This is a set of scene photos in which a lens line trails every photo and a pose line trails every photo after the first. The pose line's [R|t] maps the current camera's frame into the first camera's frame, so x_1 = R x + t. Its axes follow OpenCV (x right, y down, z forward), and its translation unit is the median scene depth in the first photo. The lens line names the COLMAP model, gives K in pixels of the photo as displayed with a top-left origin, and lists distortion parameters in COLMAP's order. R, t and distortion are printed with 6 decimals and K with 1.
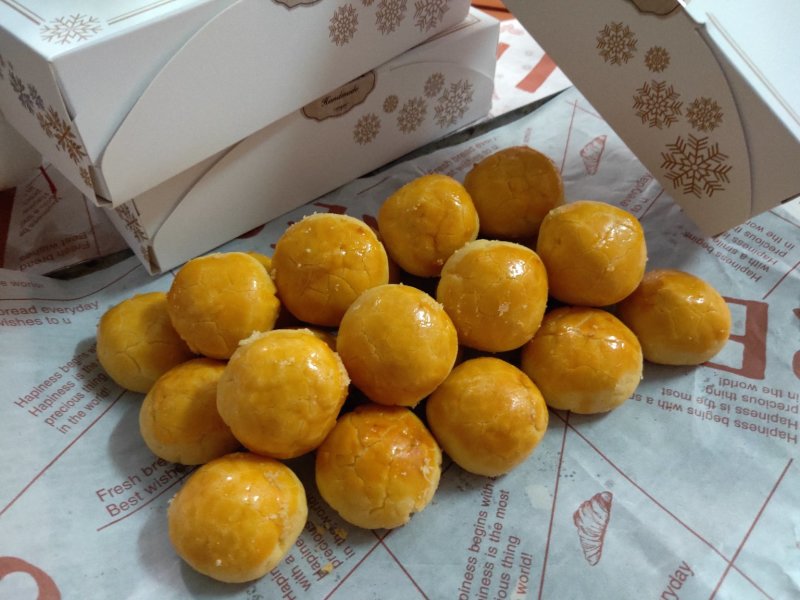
lens RADIAL K [[628.2, 0, 400.5], [0, 628.2, 303.6], [0, 0, 1]] dist [0.017202, -0.011200]
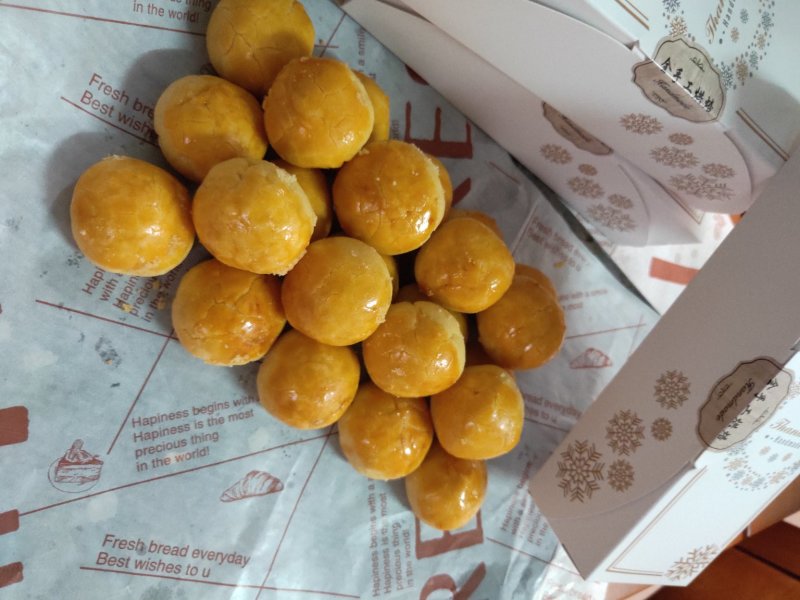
lens RADIAL K [[628.2, 0, 400.5], [0, 628.2, 303.6], [0, 0, 1]] dist [0.017202, -0.011200]
pose [[0.317552, 0.910259, 0.265688, -0.240262], [-0.941570, 0.269513, 0.202010, -0.250969], [0.112275, -0.314313, 0.942657, -0.017877]]
